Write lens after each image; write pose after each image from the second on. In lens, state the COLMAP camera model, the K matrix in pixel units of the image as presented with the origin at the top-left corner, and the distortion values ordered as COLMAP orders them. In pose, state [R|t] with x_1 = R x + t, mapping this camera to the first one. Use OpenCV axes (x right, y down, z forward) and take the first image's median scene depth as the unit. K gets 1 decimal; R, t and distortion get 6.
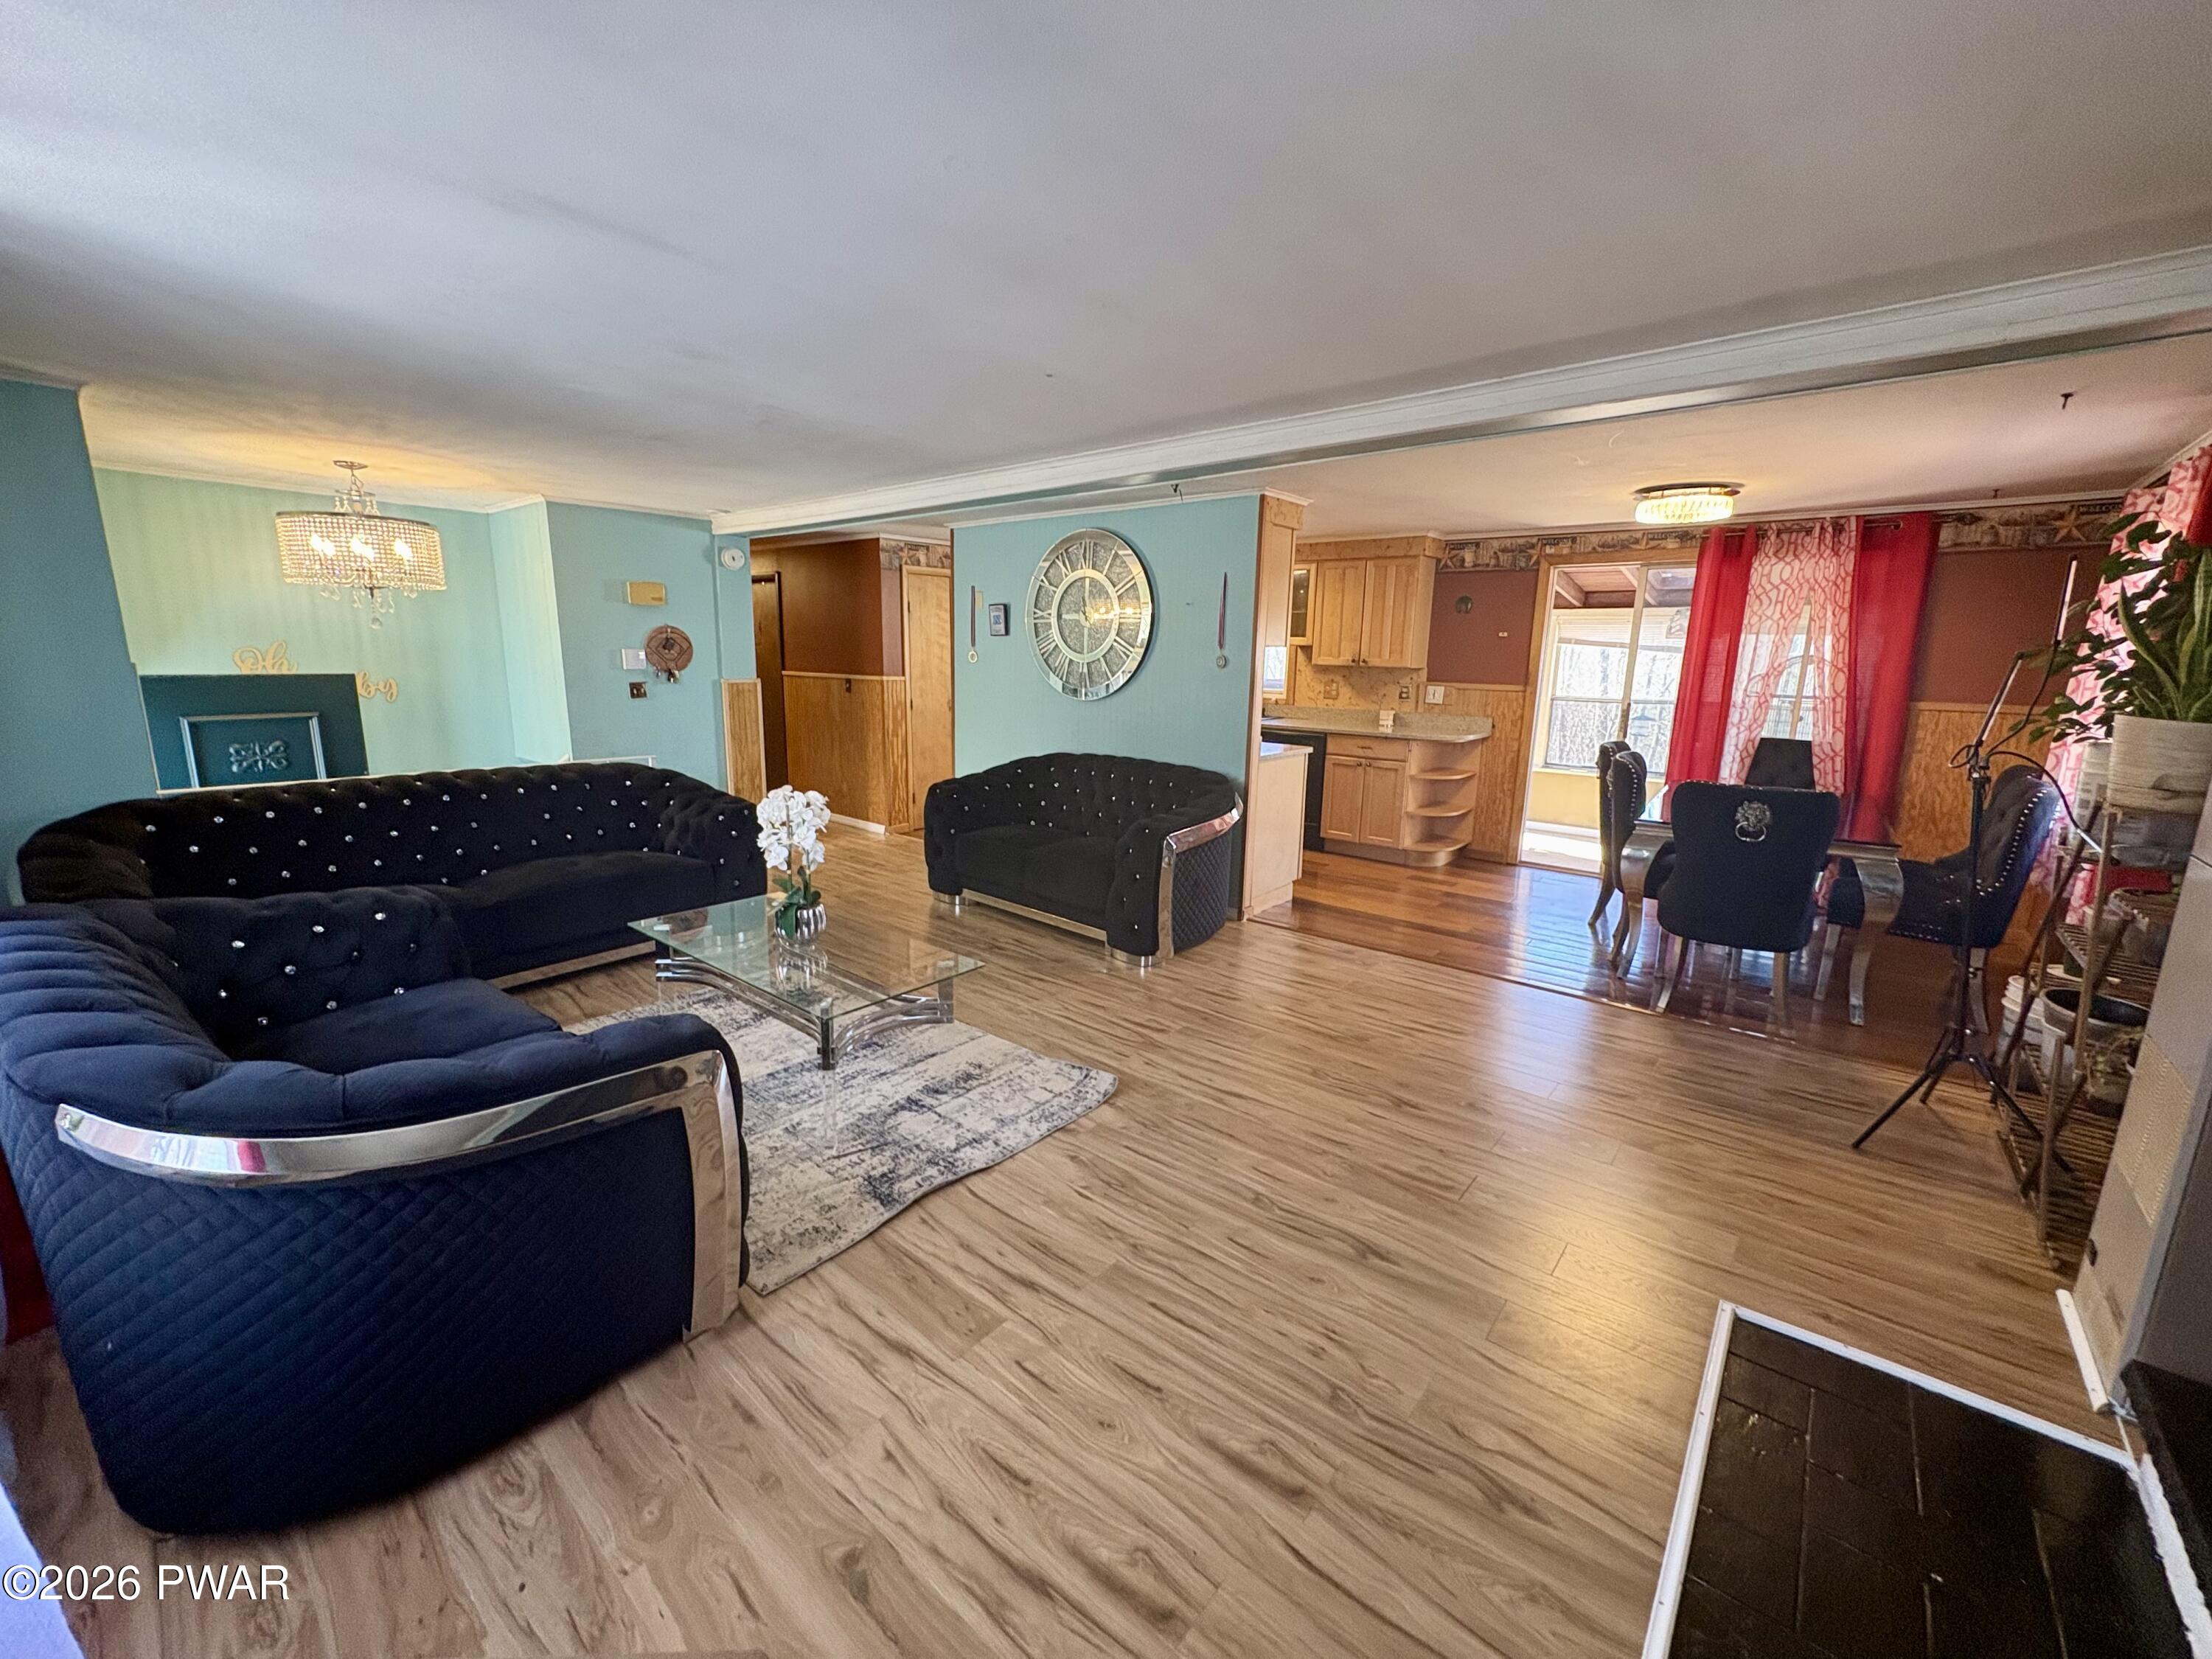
lens RADIAL K [[879.4, 0, 1100.4], [0, 879.4, 825.2], [0, 0, 1]] dist [-0.001491, 0.000221]
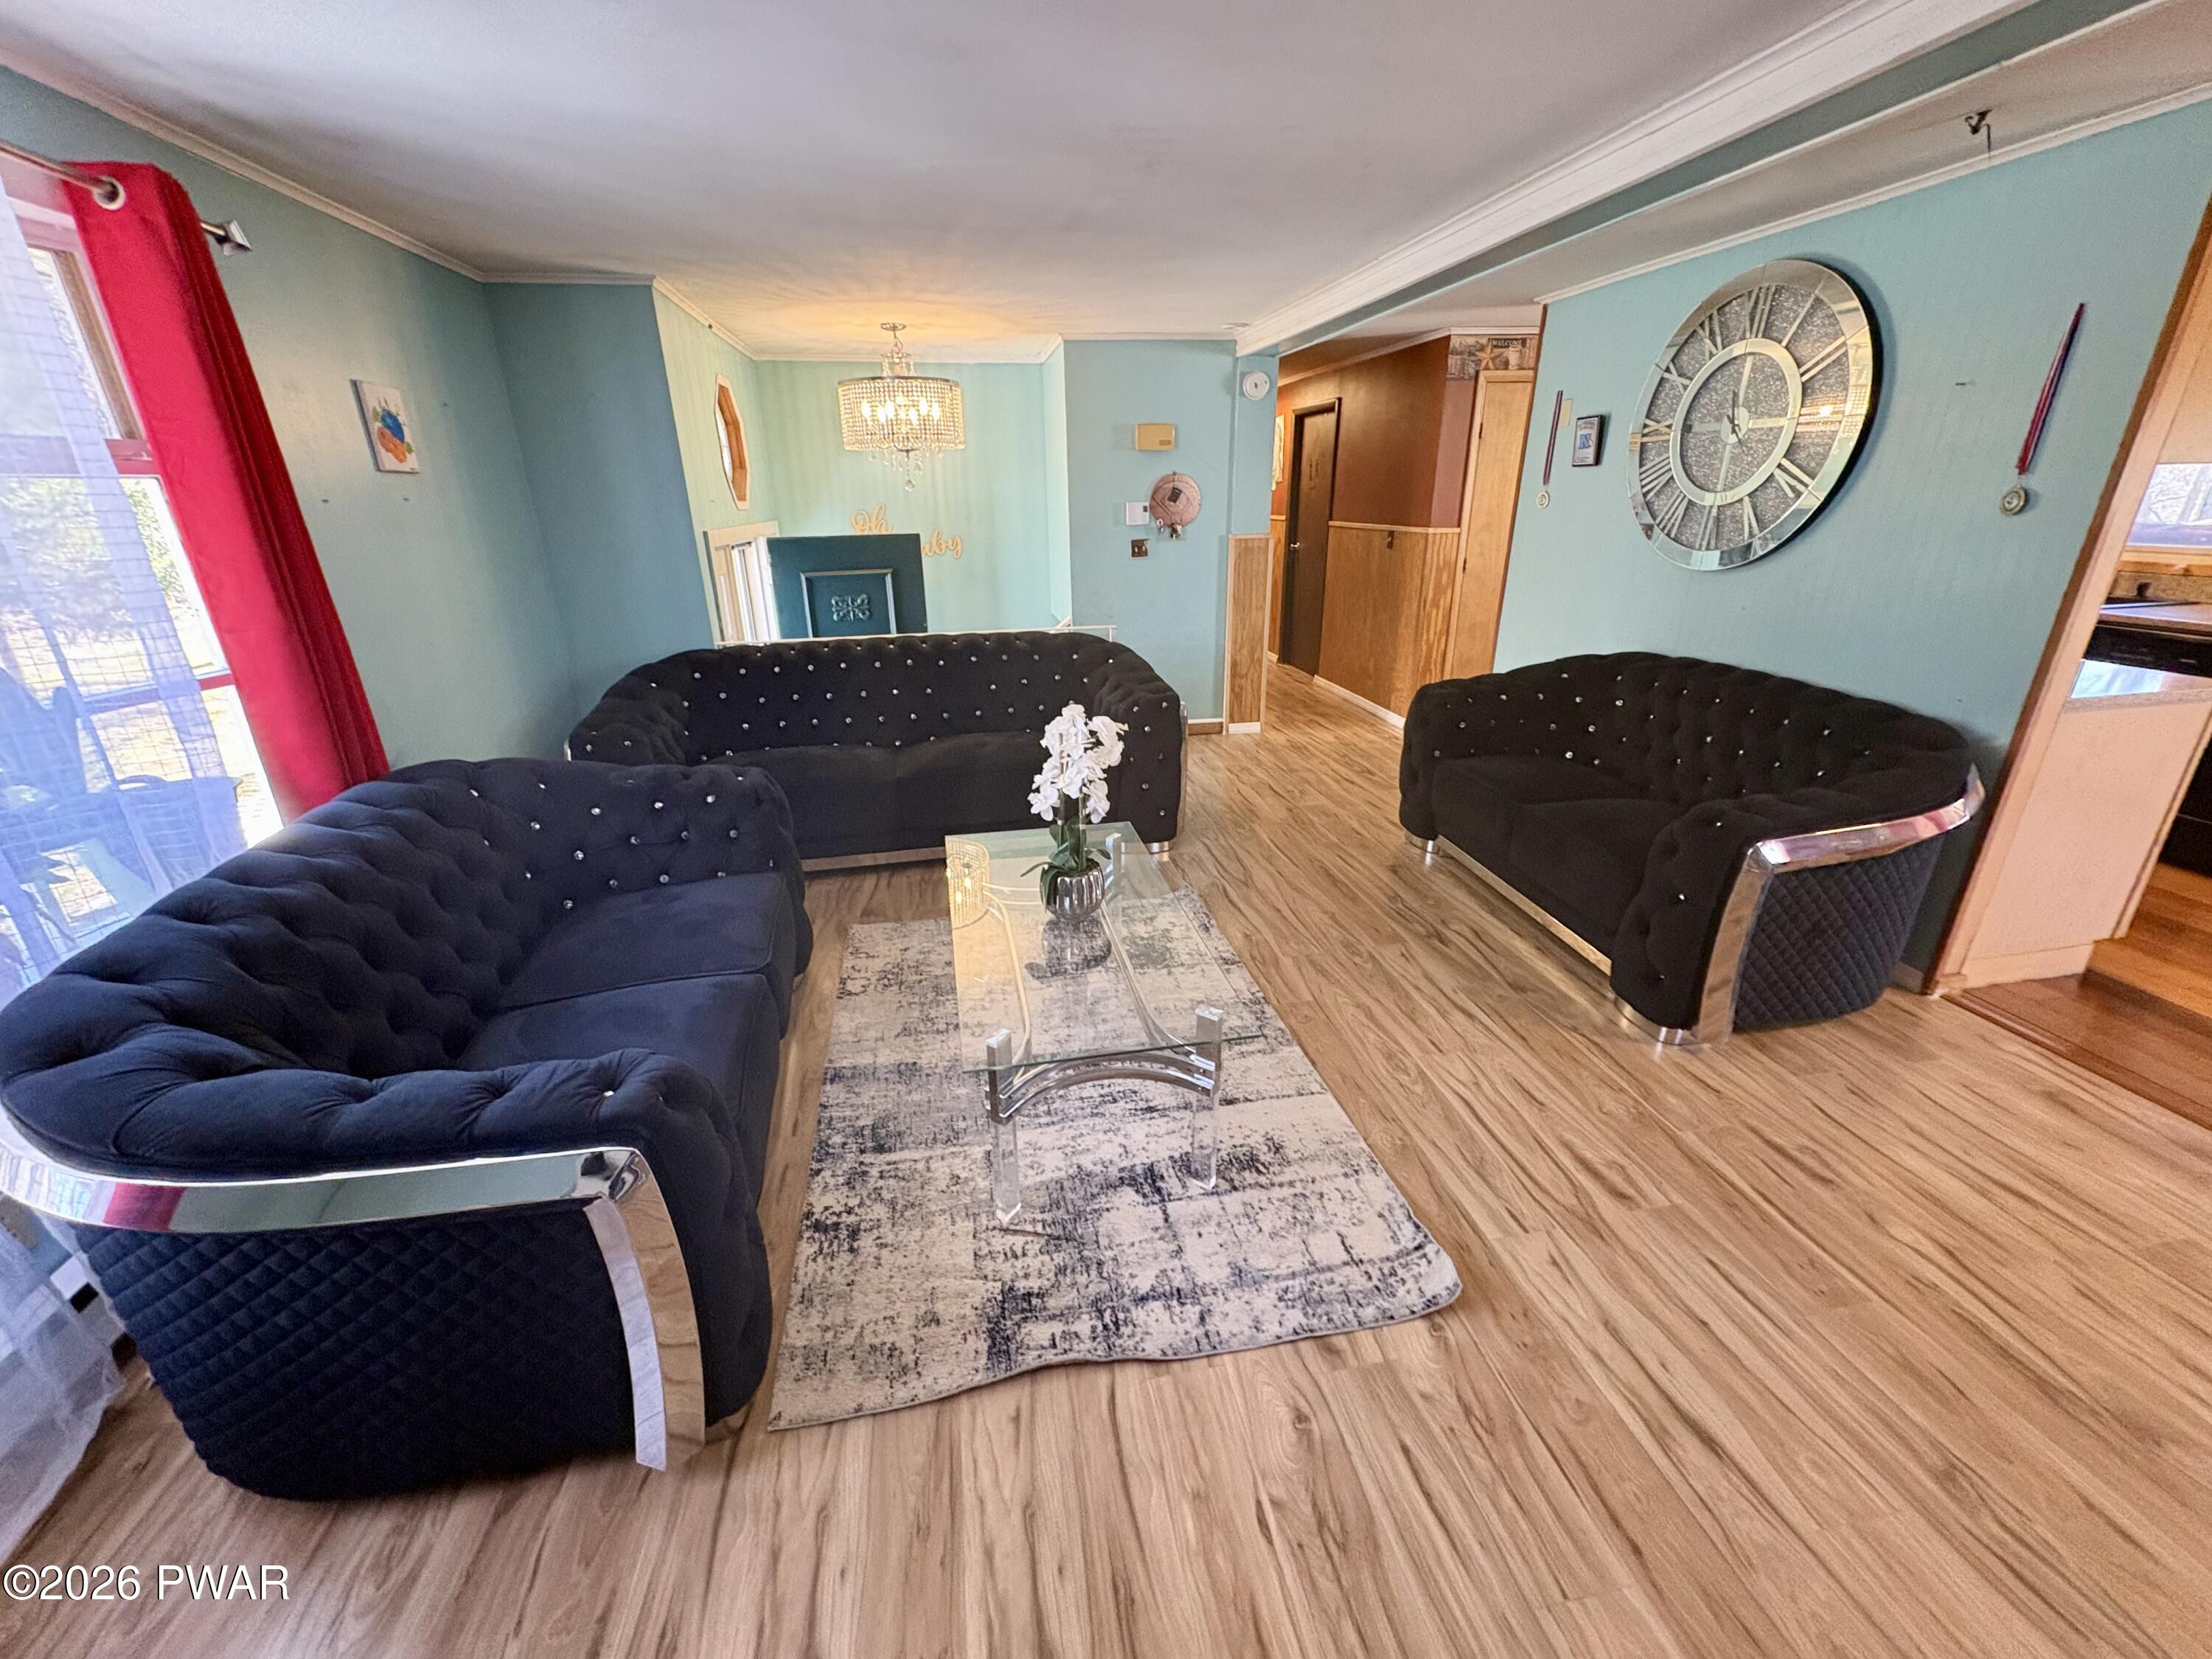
lens RADIAL K [[879.4, 0, 1102.5], [0, 879.4, 824.9], [0, 0, 1]] dist [-0.001491, 0.000221]
pose [[0.769412, 0.196191, -0.607877, 0.075979], [-0.091155, 0.975647, 0.199510, -0.057260], [0.632215, -0.098095, 0.768558, 0.264299]]
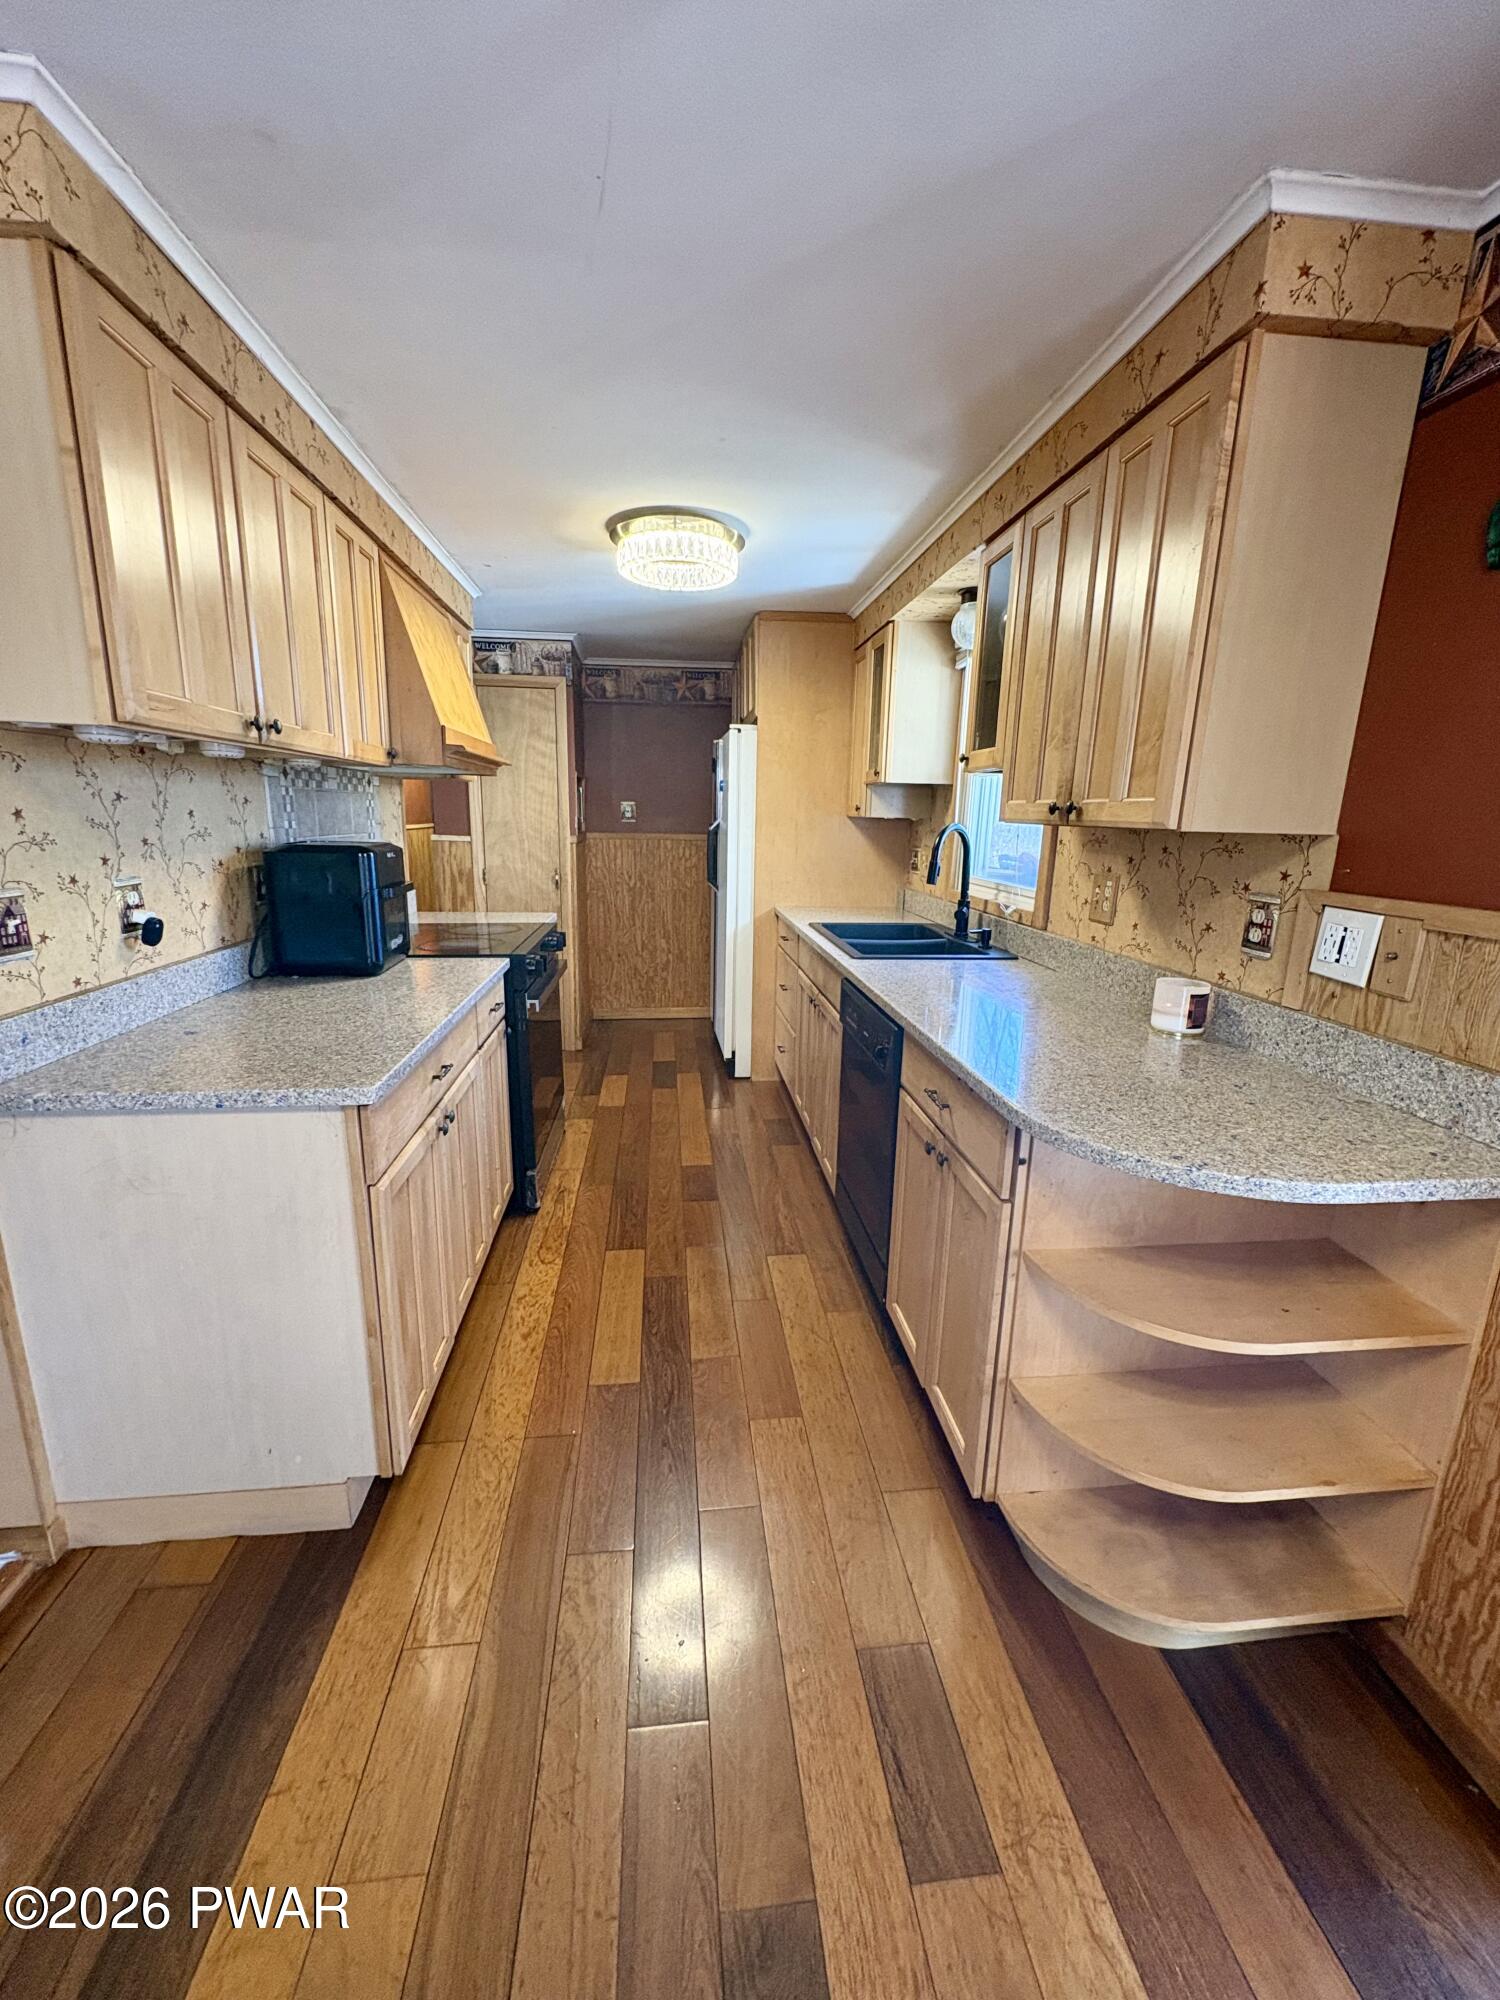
lens RADIAL K [[795.1, 0, 753.7], [0, 795.1, 1002.2], [0, 0, 1]] dist [-0.001491, 0.000221]
pose [[0.724215, 0.154358, -0.672077, 0.505361], [-0.146961, 0.986783, 0.068276, -0.152151], [0.673733, 0.049323, 0.737327, 0.896160]]
